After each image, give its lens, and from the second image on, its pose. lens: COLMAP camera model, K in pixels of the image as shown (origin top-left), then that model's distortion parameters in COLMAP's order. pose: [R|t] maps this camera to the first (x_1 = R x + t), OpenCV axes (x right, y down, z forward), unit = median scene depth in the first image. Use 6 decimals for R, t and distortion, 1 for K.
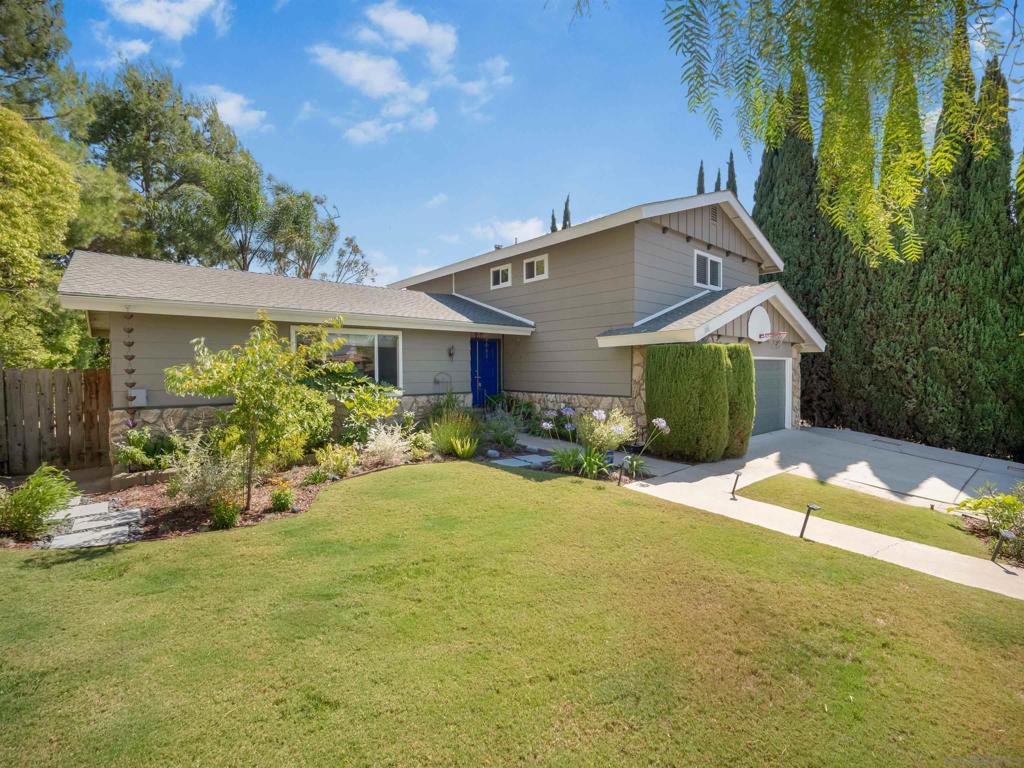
lens RADIAL K [[471.4, 0, 515.5], [0, 471.4, 375.7], [0, 0, 1]] dist [-0.012681, -0.000437]
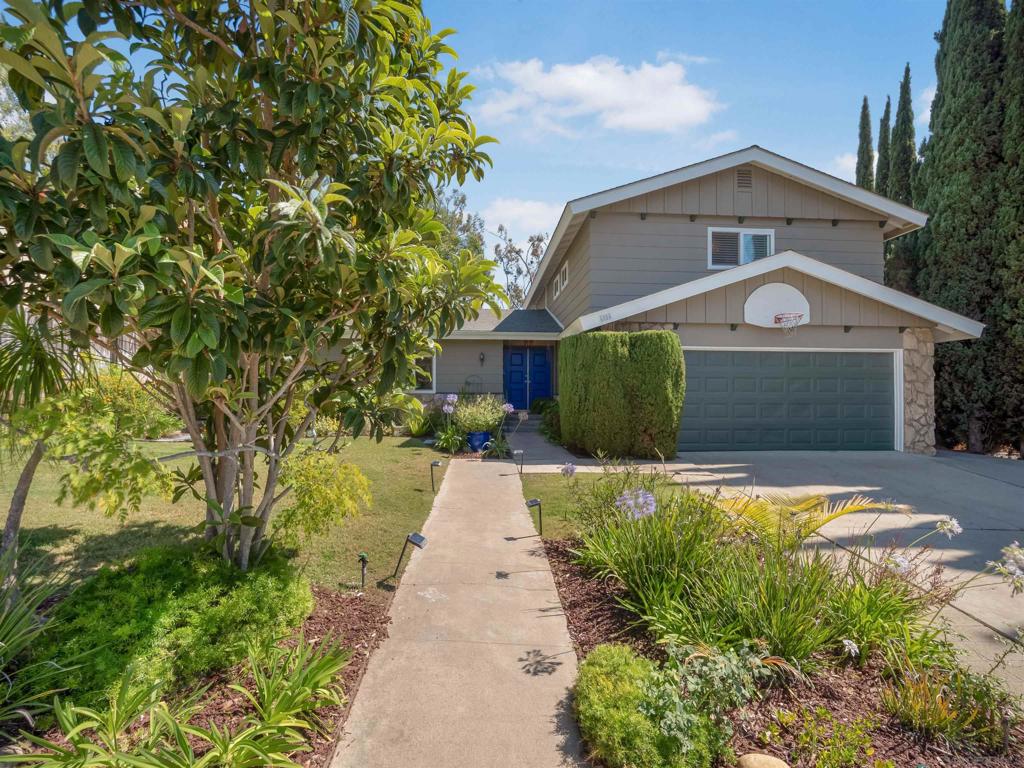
lens RADIAL K [[471.4, 0, 515.5], [0, 471.4, 375.7], [0, 0, 1]] dist [-0.012681, -0.000437]
pose [[0.790455, -0.020173, -0.612188, 0.558835], [-0.013428, 0.998647, -0.050245, 0.044297], [0.612373, 0.047937, 0.789114, 0.107177]]
